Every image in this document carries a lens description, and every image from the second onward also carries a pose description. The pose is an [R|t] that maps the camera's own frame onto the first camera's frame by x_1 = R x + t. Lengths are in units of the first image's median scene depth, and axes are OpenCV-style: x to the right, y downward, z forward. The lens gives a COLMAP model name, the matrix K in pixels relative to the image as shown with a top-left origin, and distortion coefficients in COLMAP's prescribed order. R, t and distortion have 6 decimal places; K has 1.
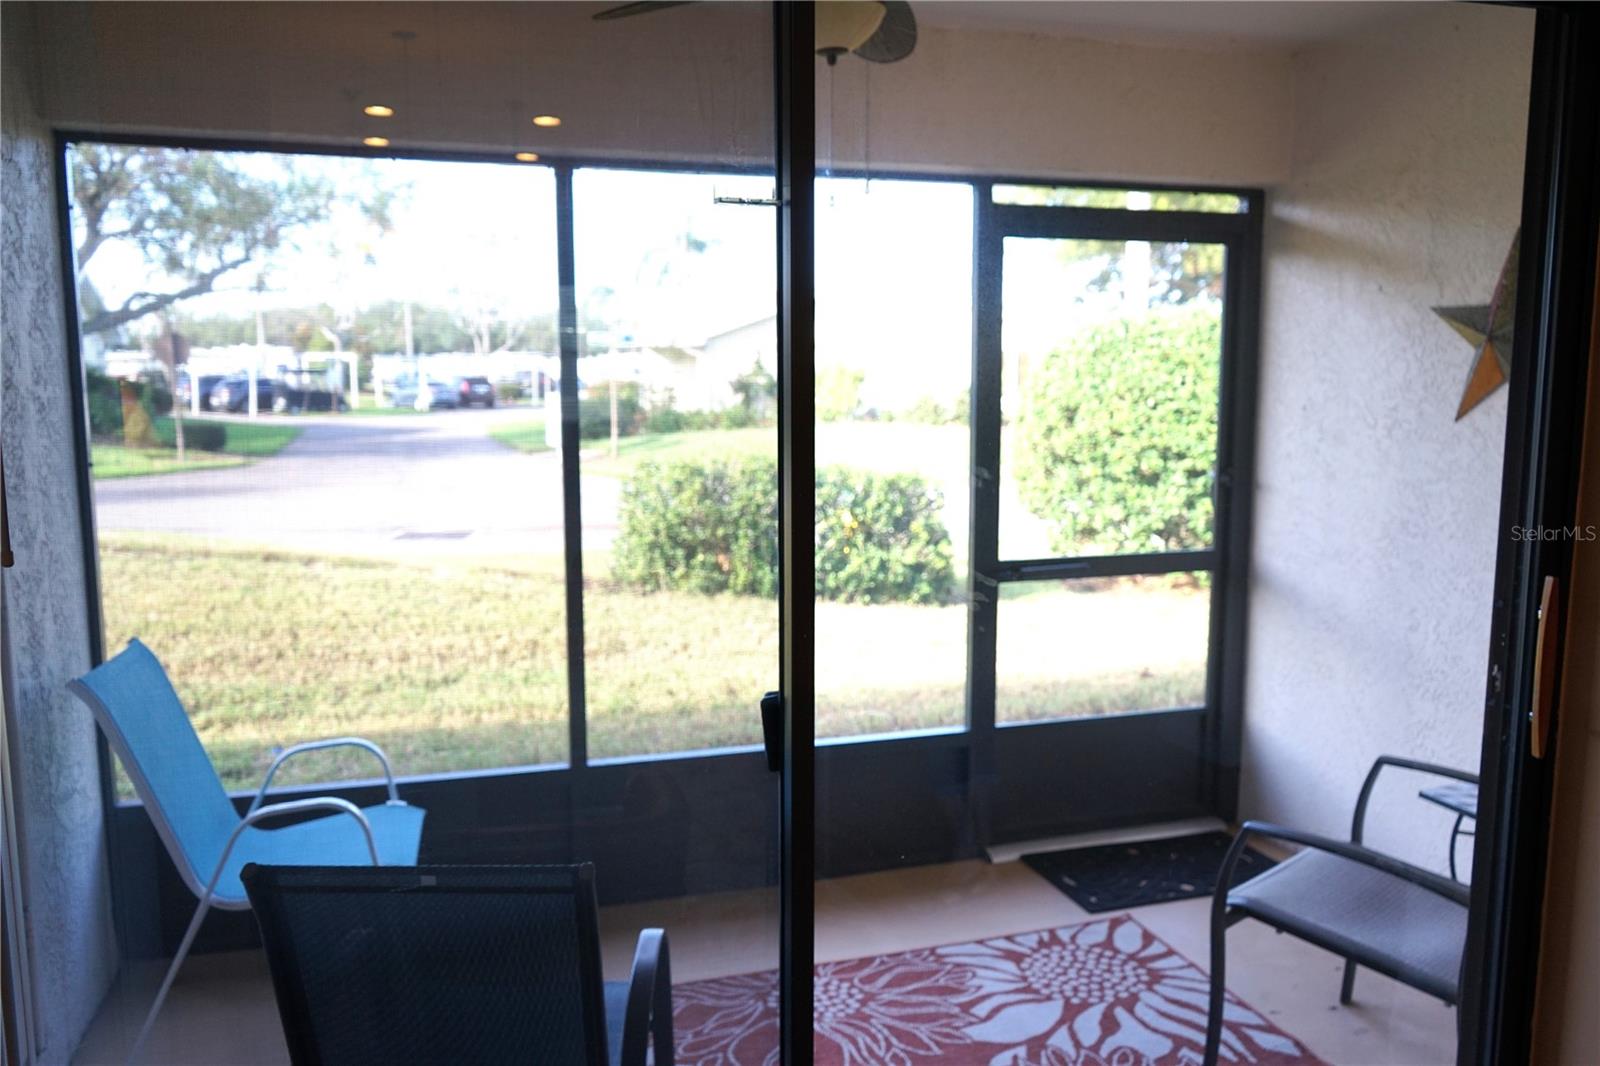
lens RADIAL K [[1265.4, 0, 793.1], [0, 1265.4, 539.8], [0, 0, 1]] dist [-0.017154, 0.014978]
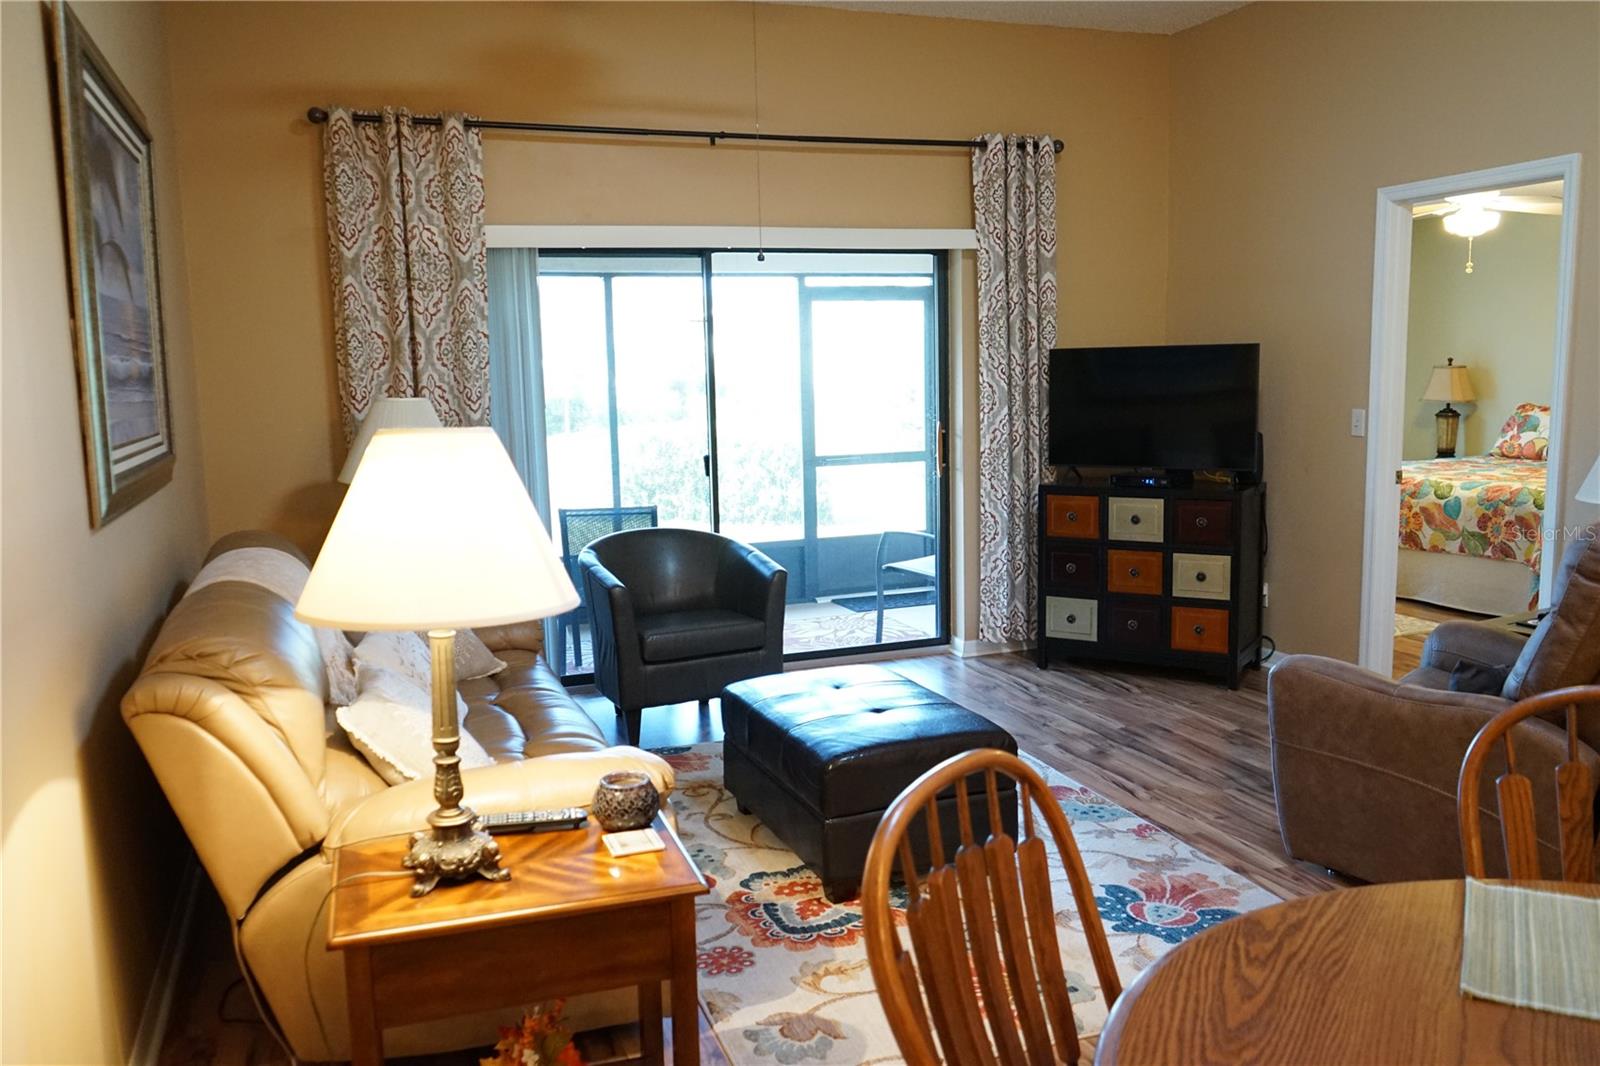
lens RADIAL K [[1265.4, 0, 802.4], [0, 1265.4, 542.1], [0, 0, 1]] dist [-0.017154, 0.014978]
pose [[0.997916, -0.027880, 0.058199, 0.007040], [0.027808, 0.999611, 0.002041, 0.069350], [-0.058233, -0.000418, 0.998303, -0.485238]]
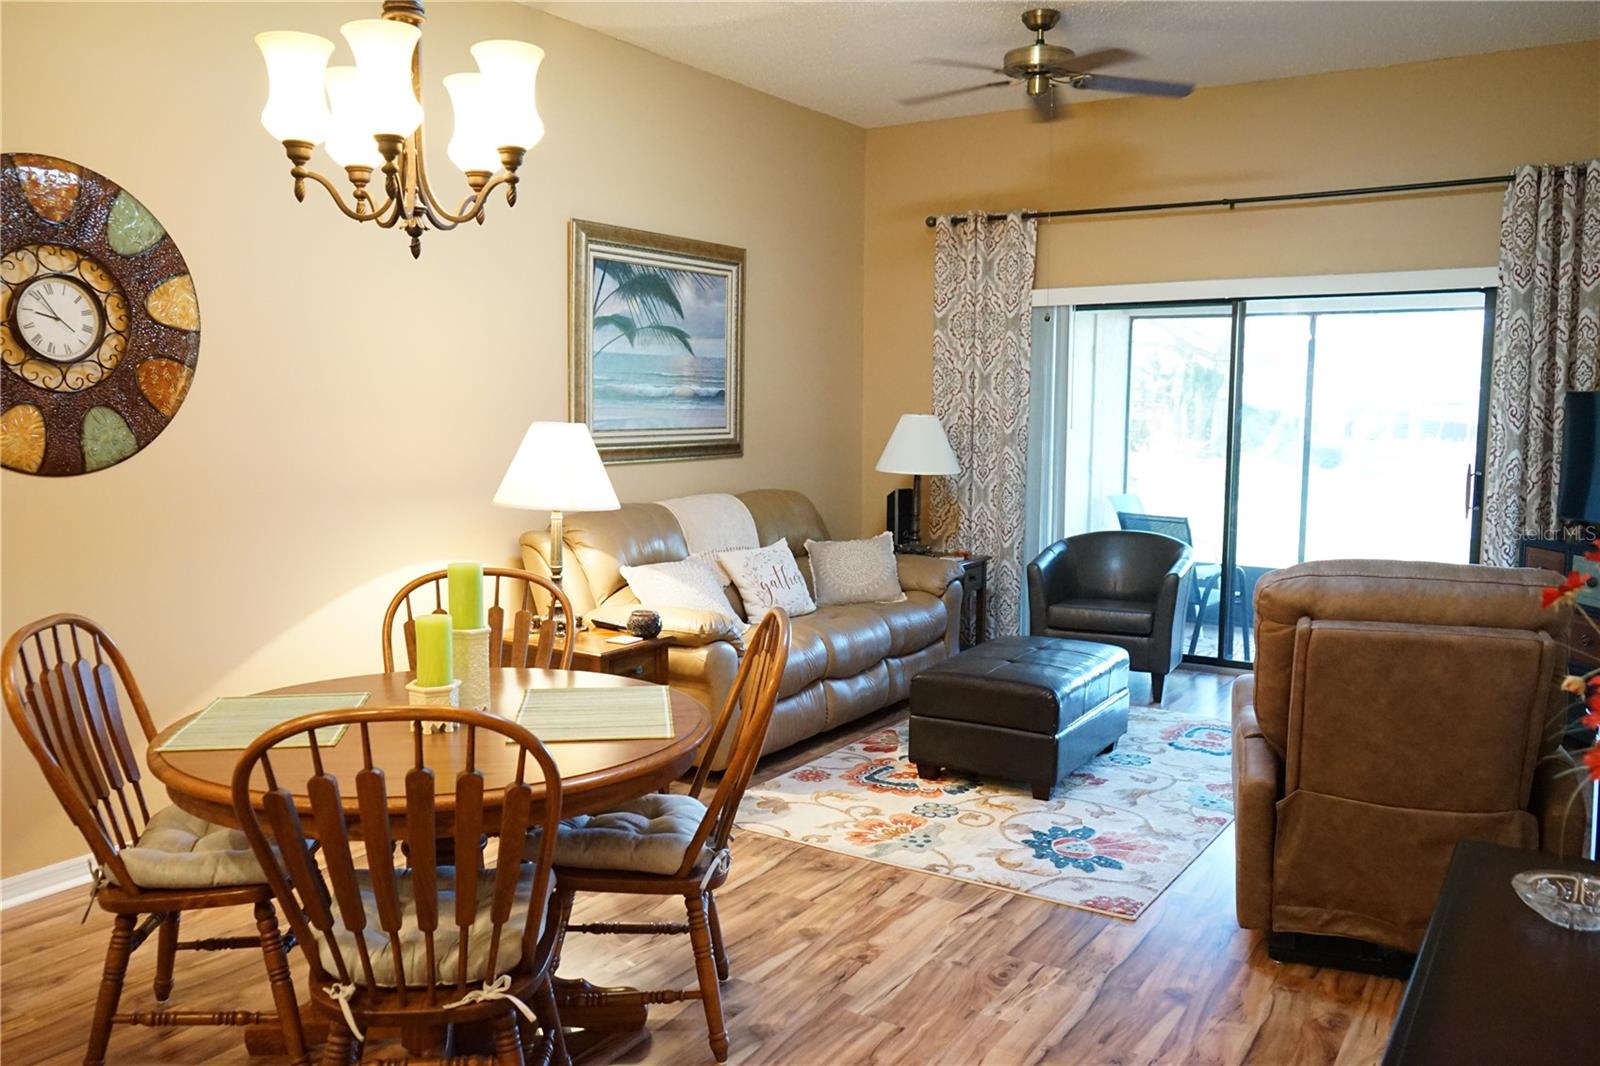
lens RADIAL K [[1265.4, 0, 789.3], [0, 1265.4, 537.3], [0, 0, 1]] dist [-0.017154, 0.014978]
pose [[0.646198, 0.090286, -0.757810, 0.404332], [-0.111010, 0.993536, 0.023711, 0.070485], [0.755053, 0.068802, 0.652044, -0.507294]]
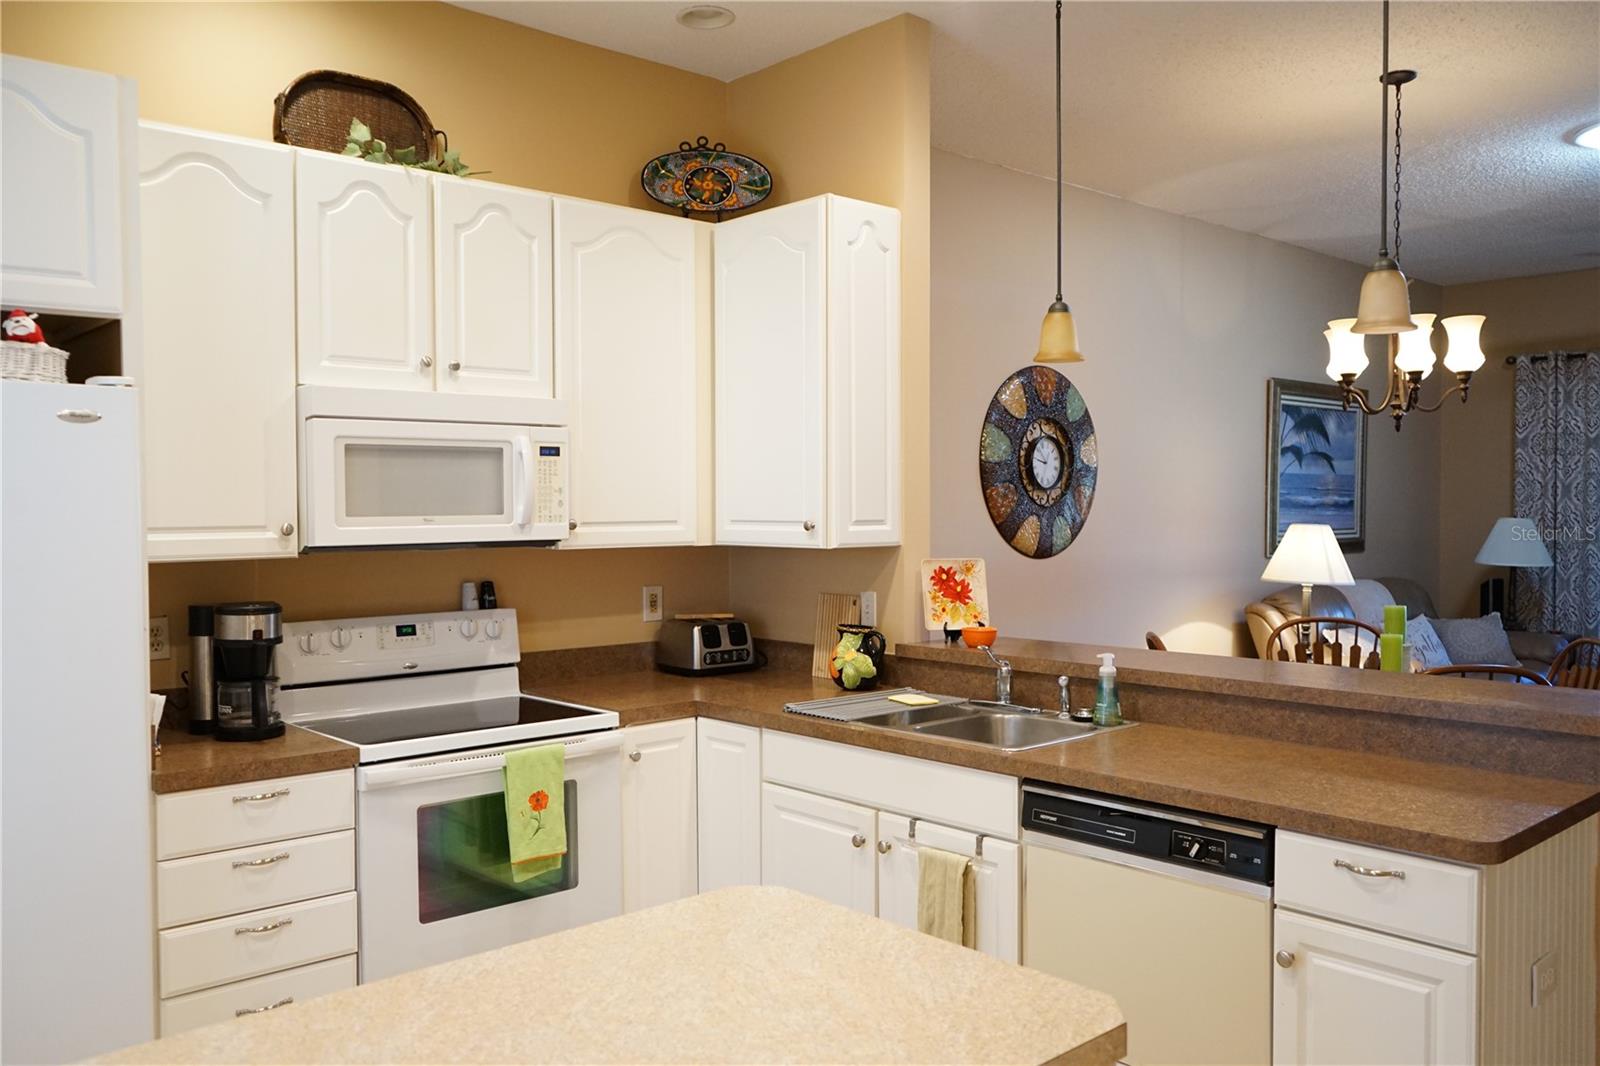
lens RADIAL K [[1265.4, 0, 804.8], [0, 1265.4, 534.7], [0, 0, 1]] dist [-0.017154, 0.014978]
pose [[0.414664, 0.025055, -0.909630, 0.500200], [-0.122172, 0.992103, -0.028367, 0.108781], [0.901736, 0.122894, 0.414450, -0.810791]]
